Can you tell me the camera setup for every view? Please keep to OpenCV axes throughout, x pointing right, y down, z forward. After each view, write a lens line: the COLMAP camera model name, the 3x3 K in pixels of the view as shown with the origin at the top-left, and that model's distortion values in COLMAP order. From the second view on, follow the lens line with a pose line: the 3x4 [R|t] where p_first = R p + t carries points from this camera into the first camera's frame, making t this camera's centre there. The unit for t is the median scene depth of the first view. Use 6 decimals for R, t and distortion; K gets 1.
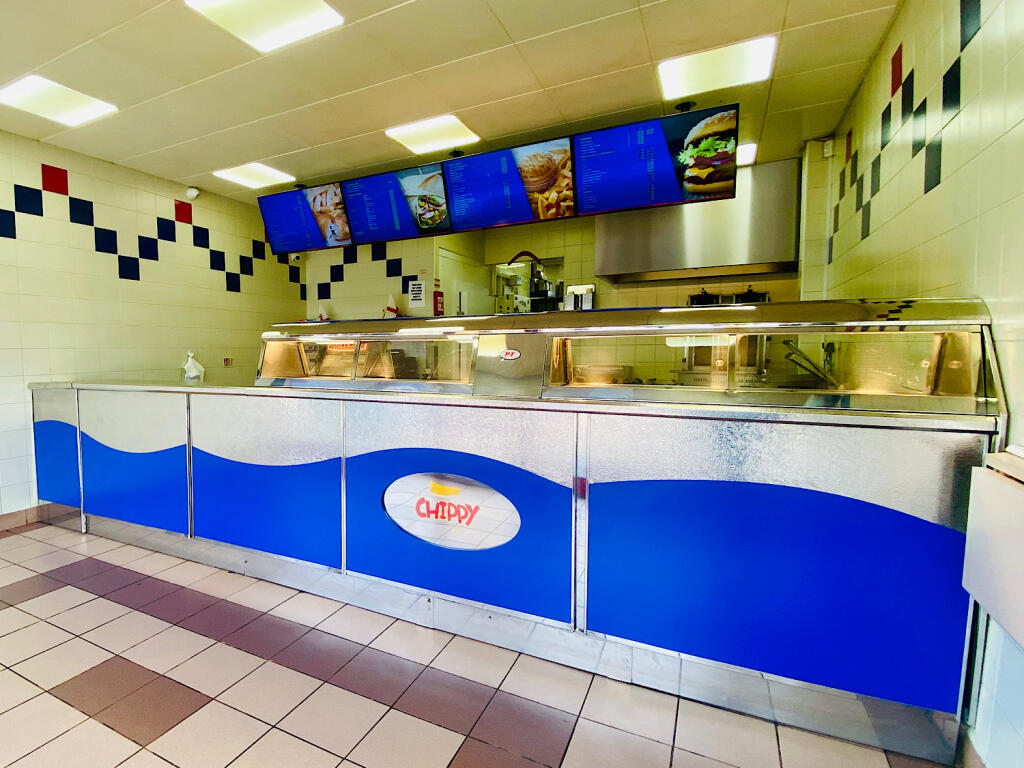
lens RADIAL K [[536.3, 0, 382.7], [0, 536.3, 402.0], [0, 0, 1]] dist [0.048353, -0.058315]
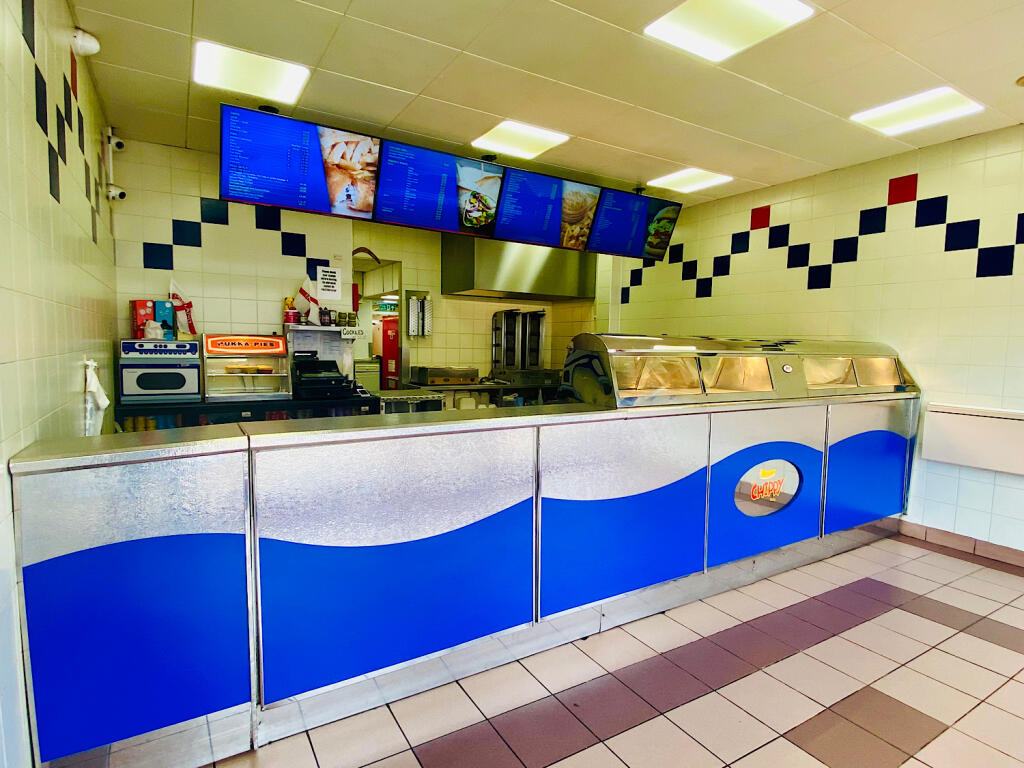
lens RADIAL K [[542.3, 0, 512.4], [0, 542.3, 399.0], [0, 0, 1]] dist [0.055184, -0.059071]
pose [[0.475688, -0.071543, 0.876700, -0.764878], [0.062153, 0.996929, 0.047631, -0.067597], [-0.877416, 0.031832, 0.478674, 0.511849]]
